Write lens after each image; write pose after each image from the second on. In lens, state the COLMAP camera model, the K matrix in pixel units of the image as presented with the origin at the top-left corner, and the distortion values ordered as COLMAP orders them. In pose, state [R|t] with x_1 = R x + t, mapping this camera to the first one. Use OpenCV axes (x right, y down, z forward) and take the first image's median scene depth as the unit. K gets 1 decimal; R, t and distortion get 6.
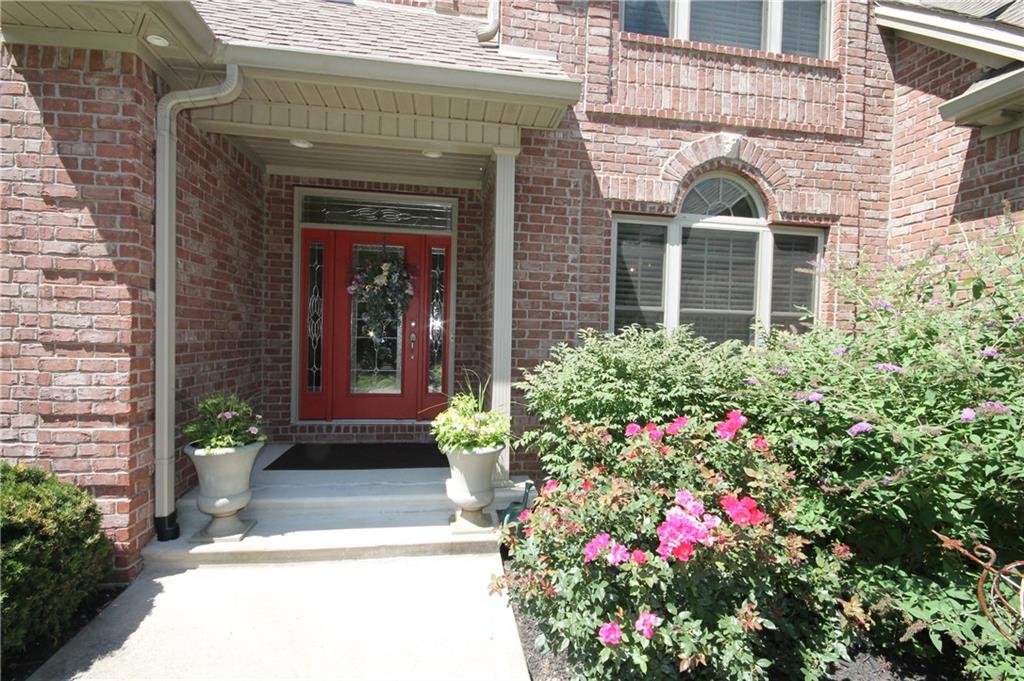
lens RADIAL K [[469.0, 0, 511.8], [0, 469.0, 343.6], [0, 0, 1]] dist [0.001977, 0.000828]
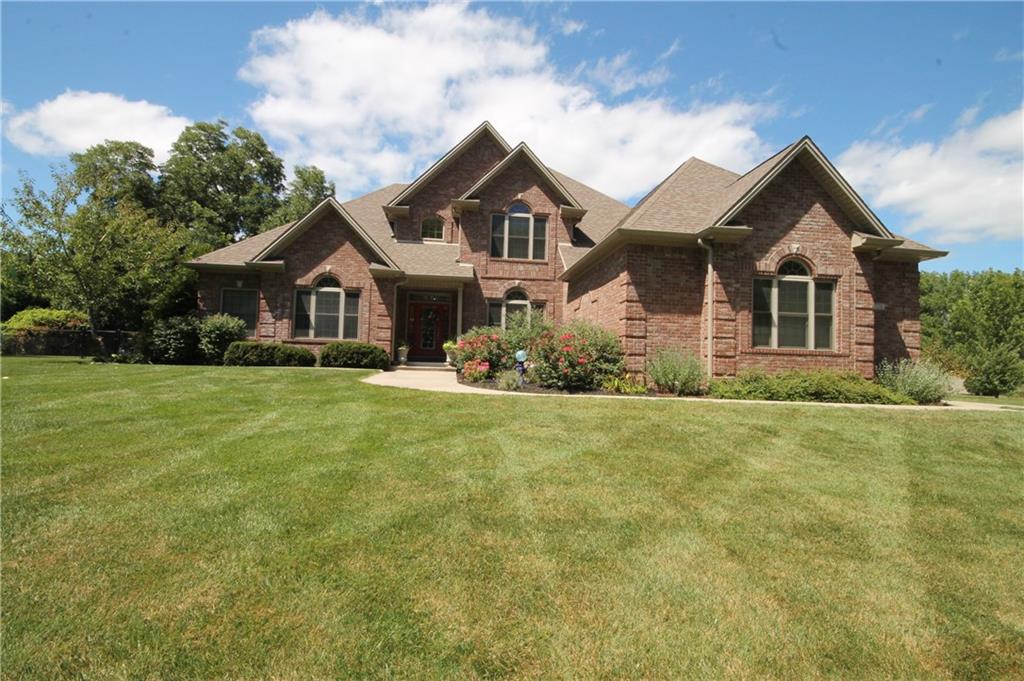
lens RADIAL K [[469.0, 0, 510.1], [0, 469.0, 337.7], [0, 0, 1]] dist [0.001977, 0.000828]
pose [[0.999418, 0.000183, -0.034108, 0.573407], [-0.003137, 0.996238, -0.086599, 0.419124], [0.033964, 0.086655, 0.995659, -3.173145]]
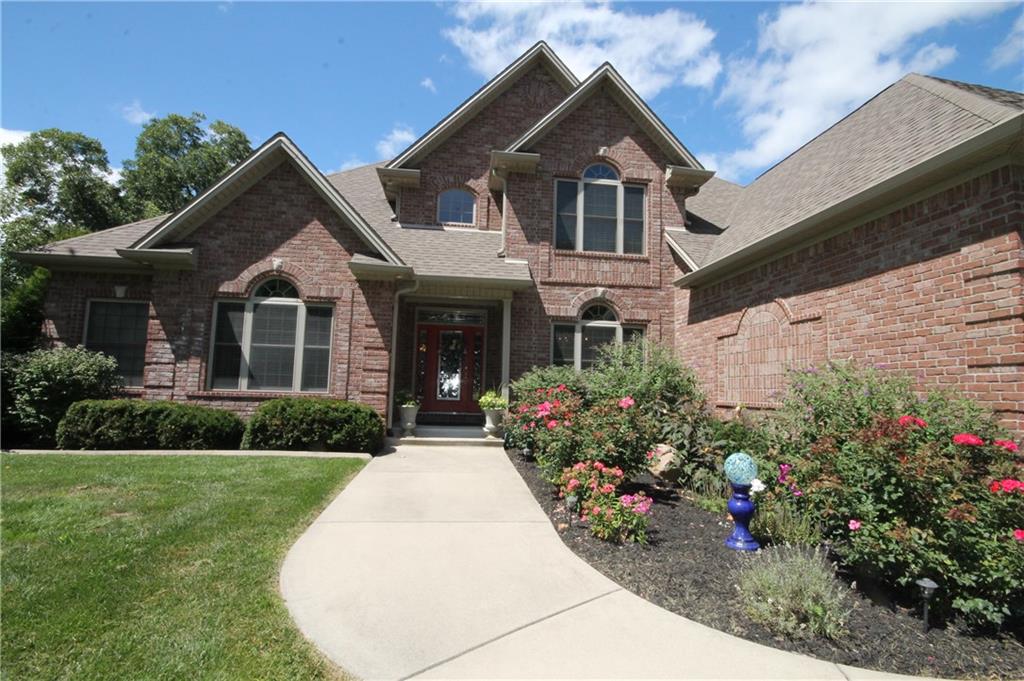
lens RADIAL K [[469.0, 0, 513.0], [0, 469.0, 341.5], [0, 0, 1]] dist [0.001977, 0.000828]
pose [[0.999340, -0.002225, -0.036253, 0.106536], [-0.002435, 0.991771, -0.128000, 0.149012], [0.036239, 0.128004, 0.991111, -1.472466]]
